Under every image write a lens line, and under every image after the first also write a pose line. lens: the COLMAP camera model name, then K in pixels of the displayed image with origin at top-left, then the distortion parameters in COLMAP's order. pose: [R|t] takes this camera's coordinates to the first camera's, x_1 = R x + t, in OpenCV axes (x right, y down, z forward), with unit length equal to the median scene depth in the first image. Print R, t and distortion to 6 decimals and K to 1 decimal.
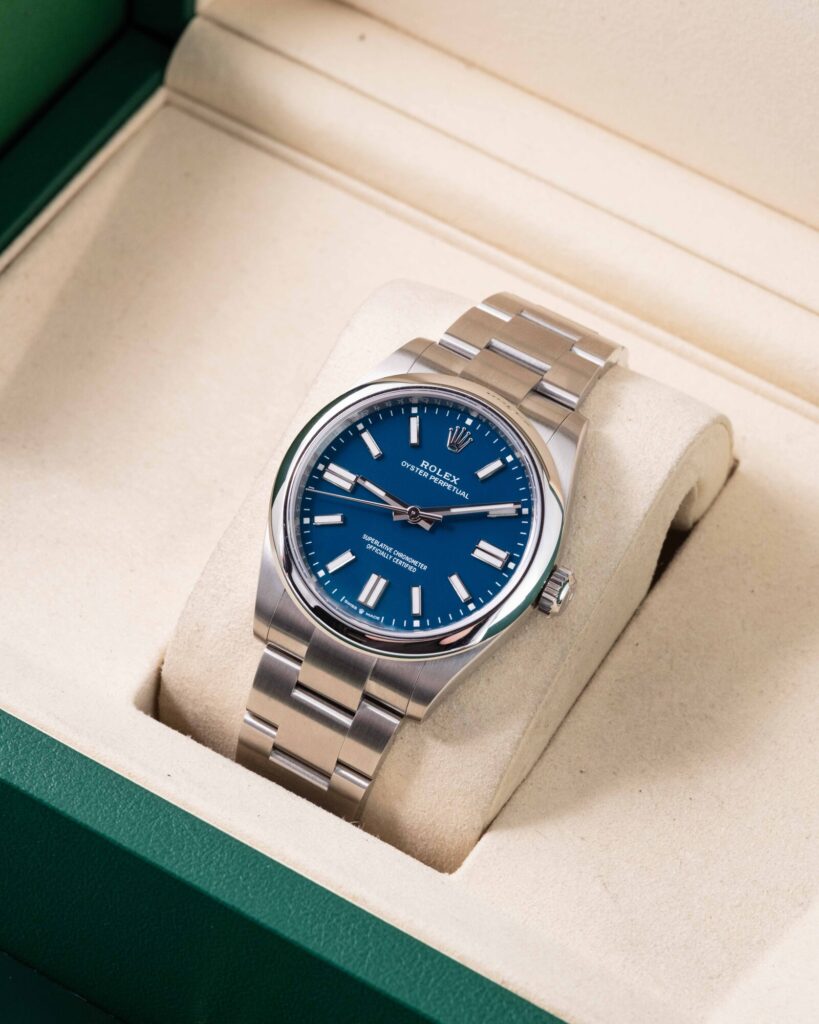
lens RADIAL K [[3637.8, 0, 409.5], [0, 3637.8, 512.0], [0, 0, 1]] dist [0.205413, -0.435250]
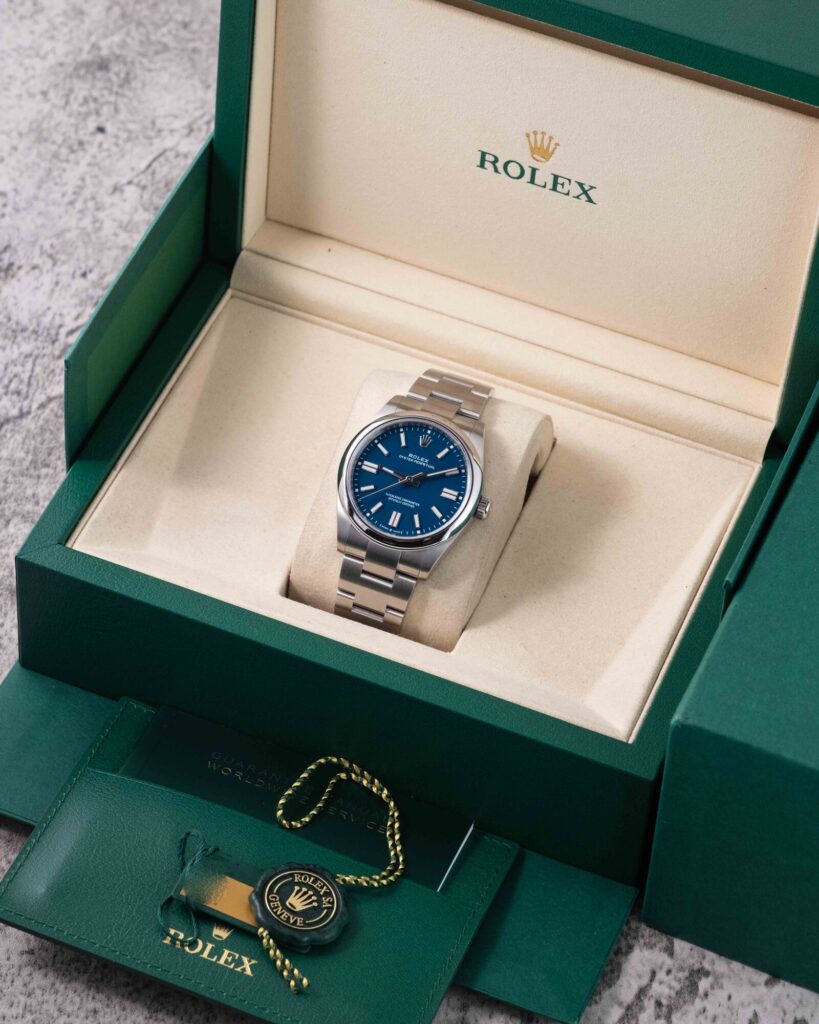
lens RADIAL K [[3637.8, 0, 409.5], [0, 3637.8, 512.0], [0, 0, 1]] dist [0.205413, -0.435250]
pose [[0.986833, -0.130047, 0.096164, -0.195309], [0.133796, 0.990439, -0.033594, 0.086199], [-0.090876, 0.046018, 0.994798, -1.018481]]
